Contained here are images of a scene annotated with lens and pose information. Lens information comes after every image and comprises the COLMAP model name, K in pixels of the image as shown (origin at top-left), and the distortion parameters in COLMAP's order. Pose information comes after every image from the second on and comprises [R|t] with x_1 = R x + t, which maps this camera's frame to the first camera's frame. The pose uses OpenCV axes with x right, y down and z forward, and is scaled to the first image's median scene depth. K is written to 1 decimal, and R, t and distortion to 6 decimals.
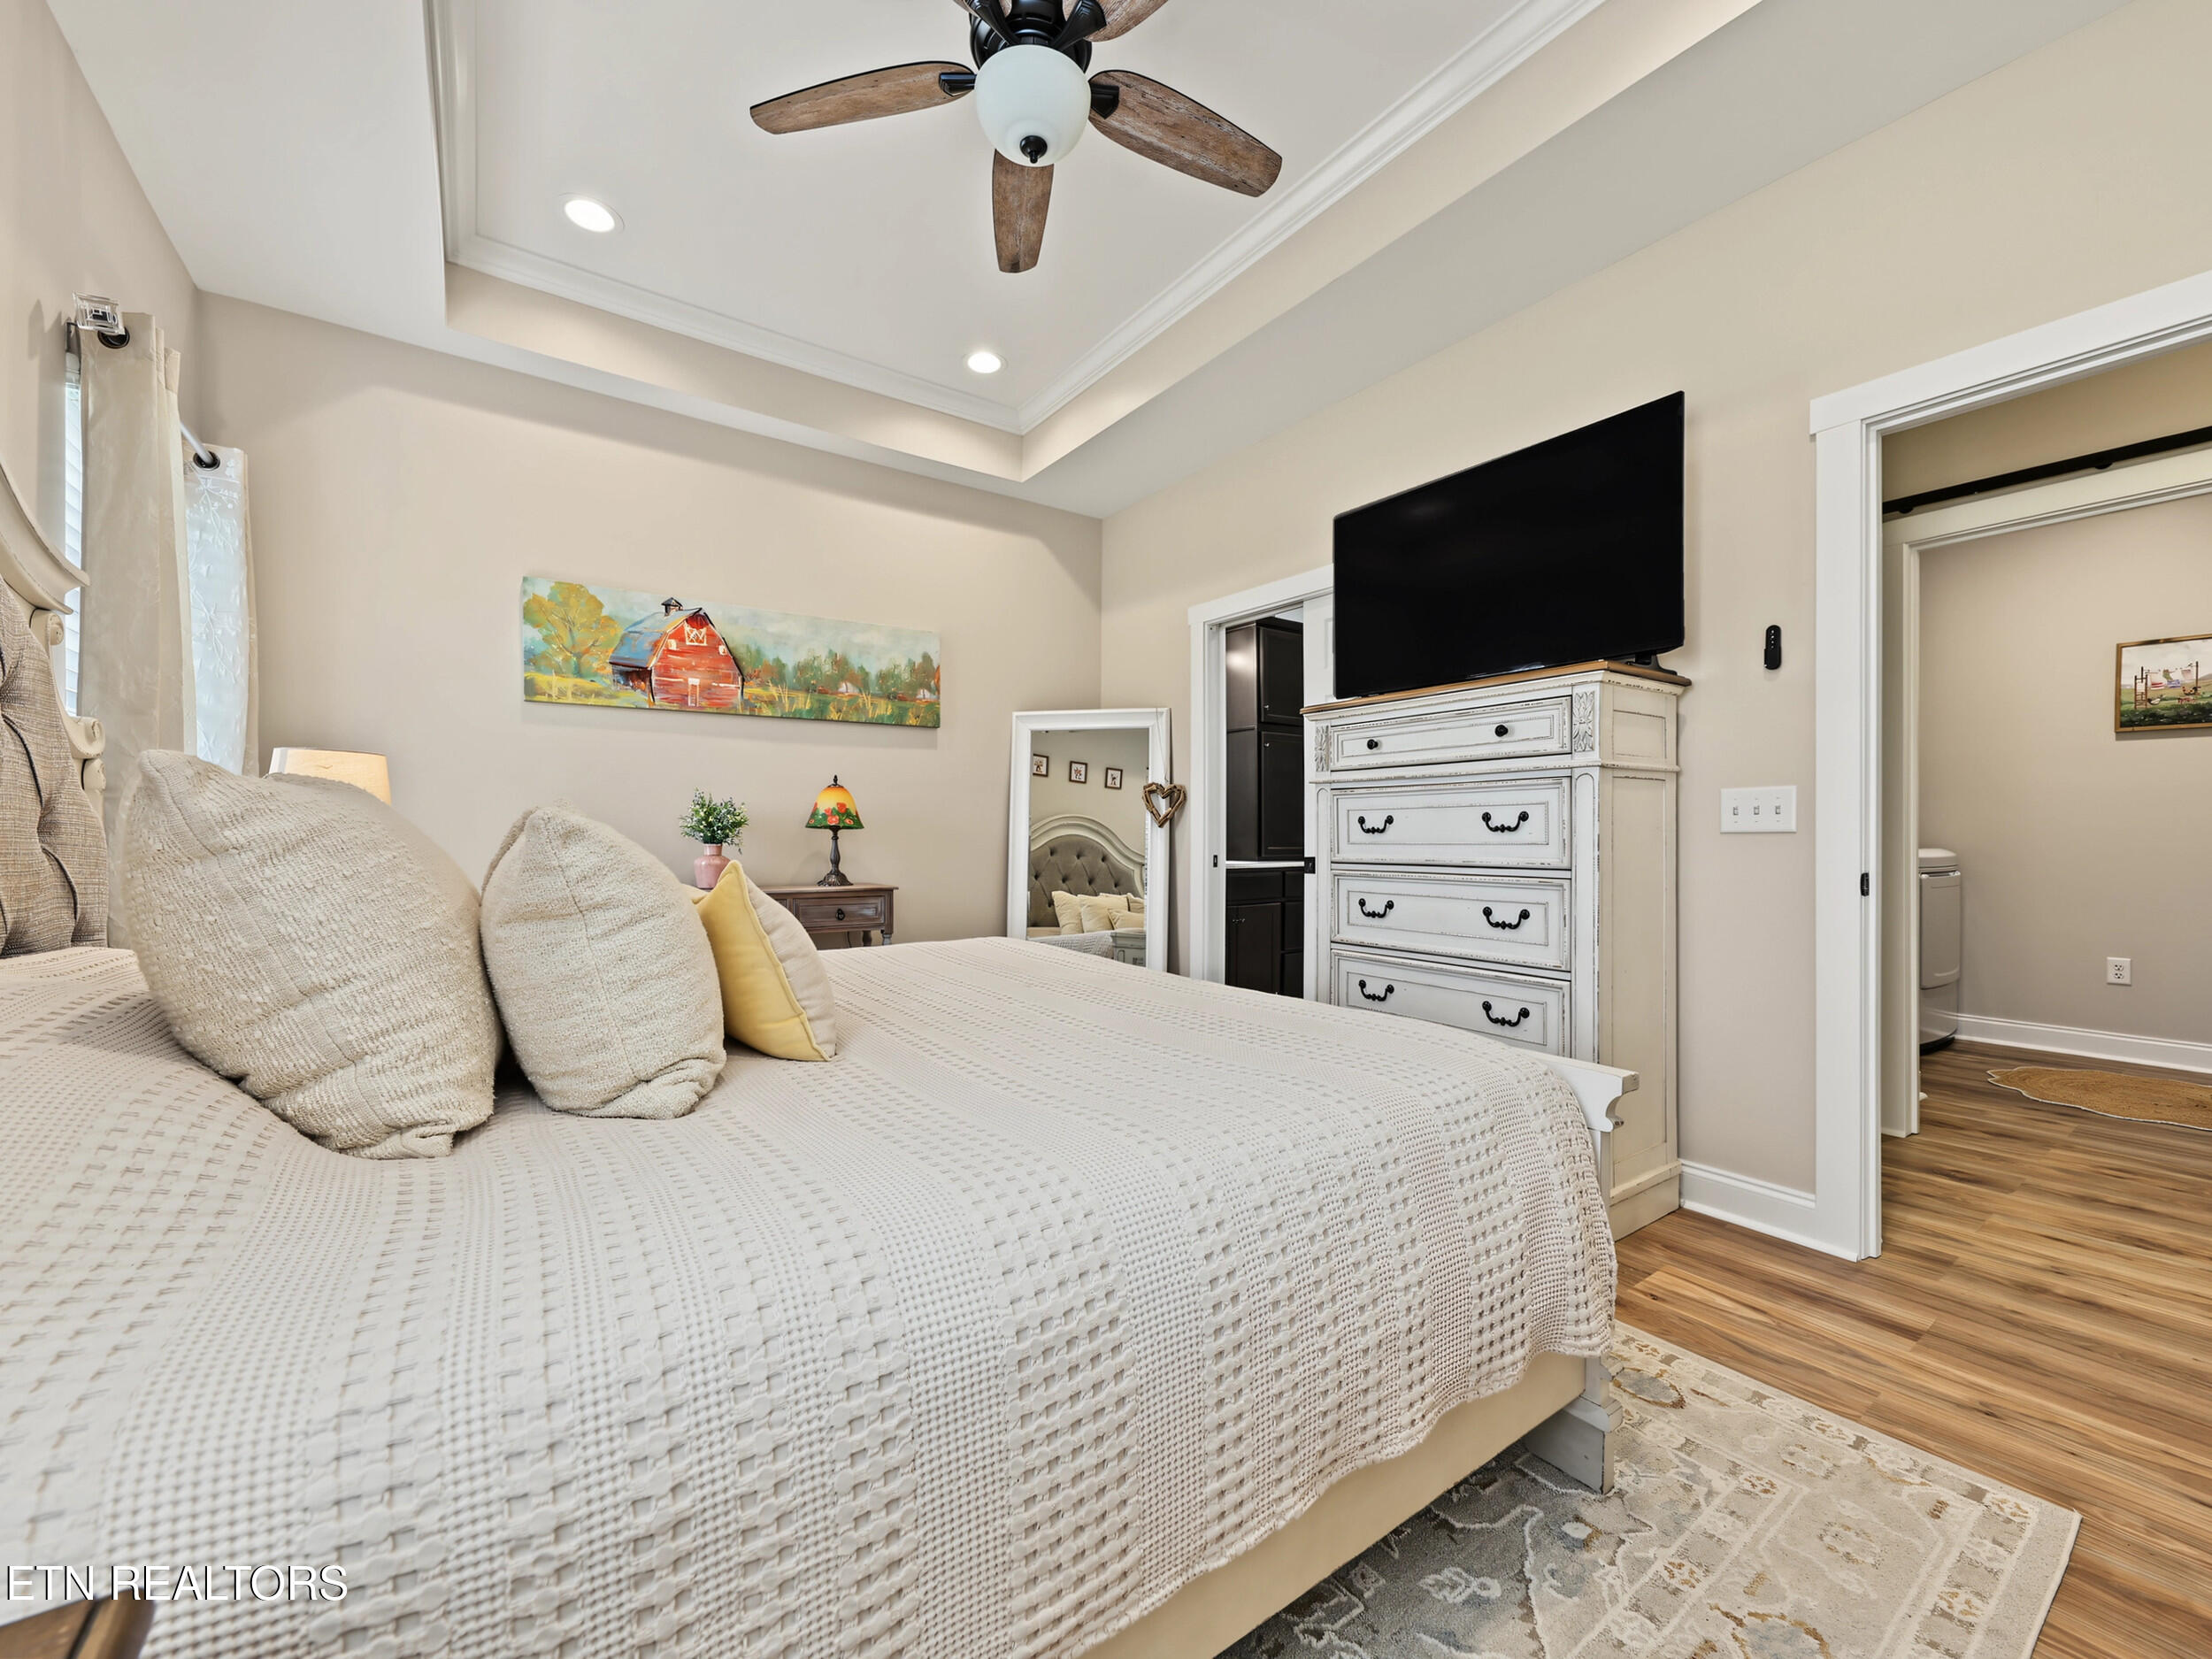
lens RADIAL K [[874.3, 0, 1107.5], [0, 874.3, 833.0], [0, 0, 1]] dist [0.004421, 0.000720]
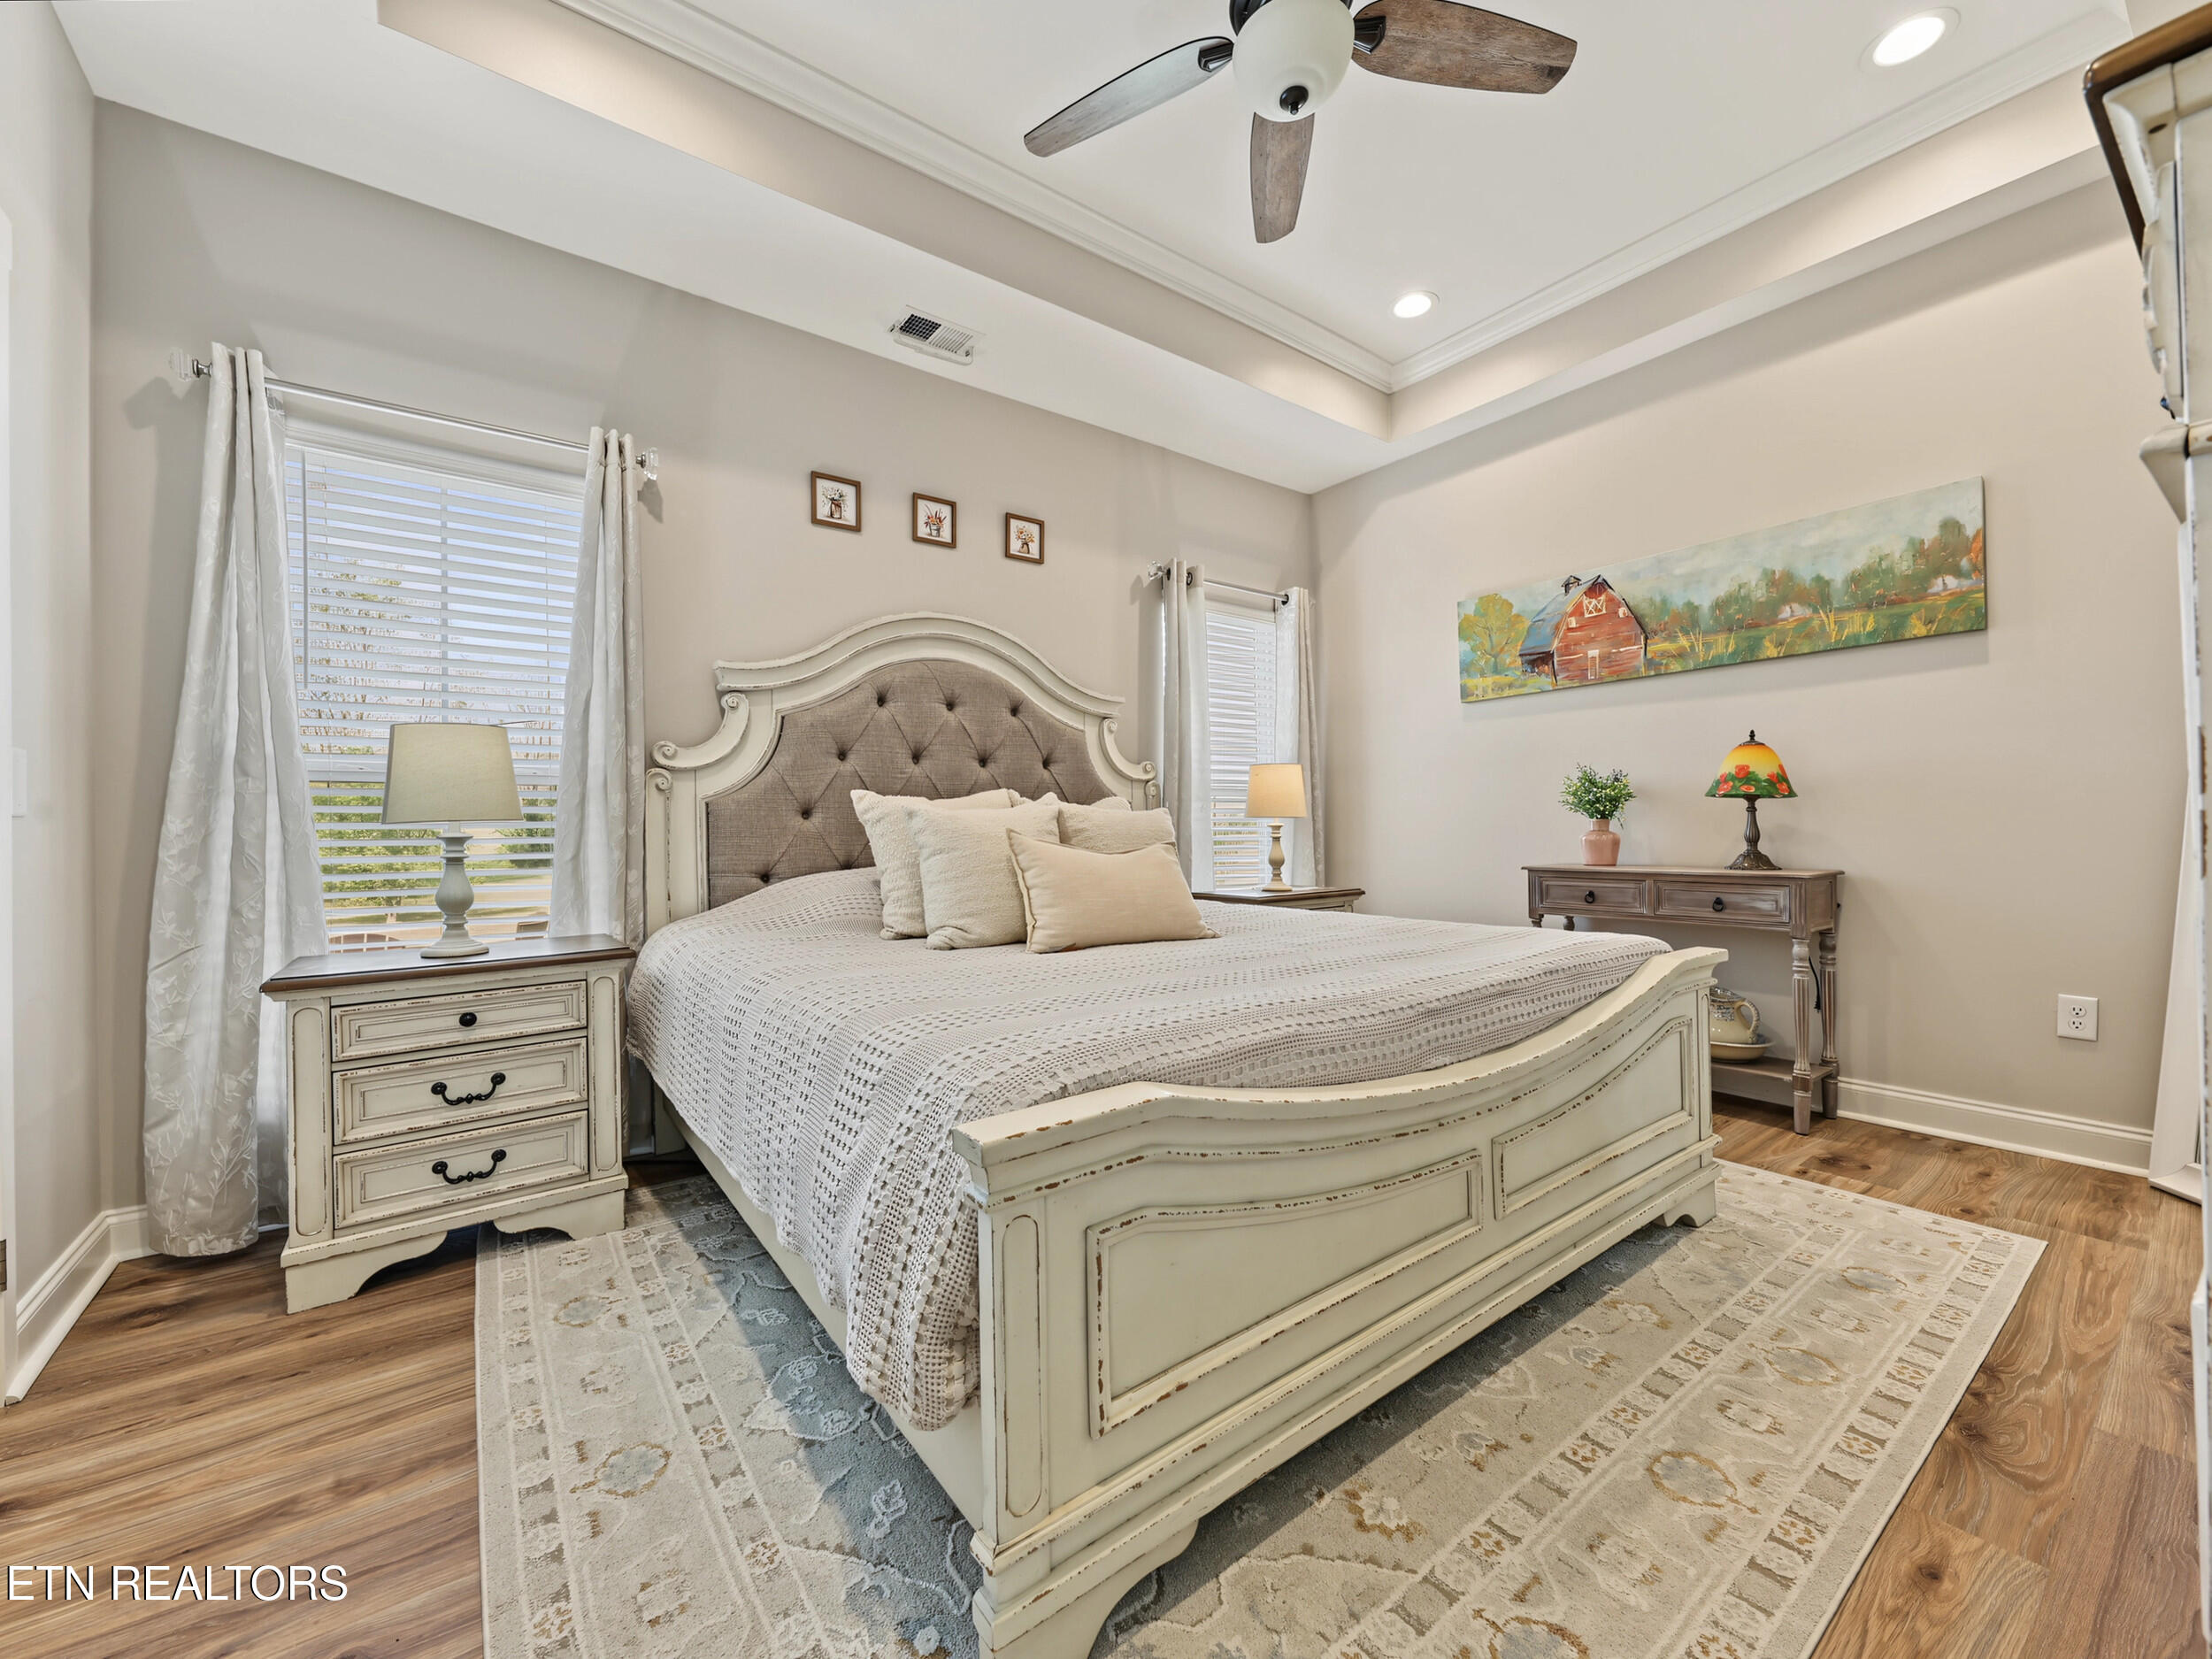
lens RADIAL K [[874.3, 0, 1100.9], [0, 874.3, 825.2], [0, 0, 1]] dist [0.004421, 0.000720]
pose [[0.022992, -0.001249, -0.999735, 0.488414], [0.016236, 0.999868, -0.000876, 0.011543], [0.999604, -0.016211, 0.023010, 0.414841]]
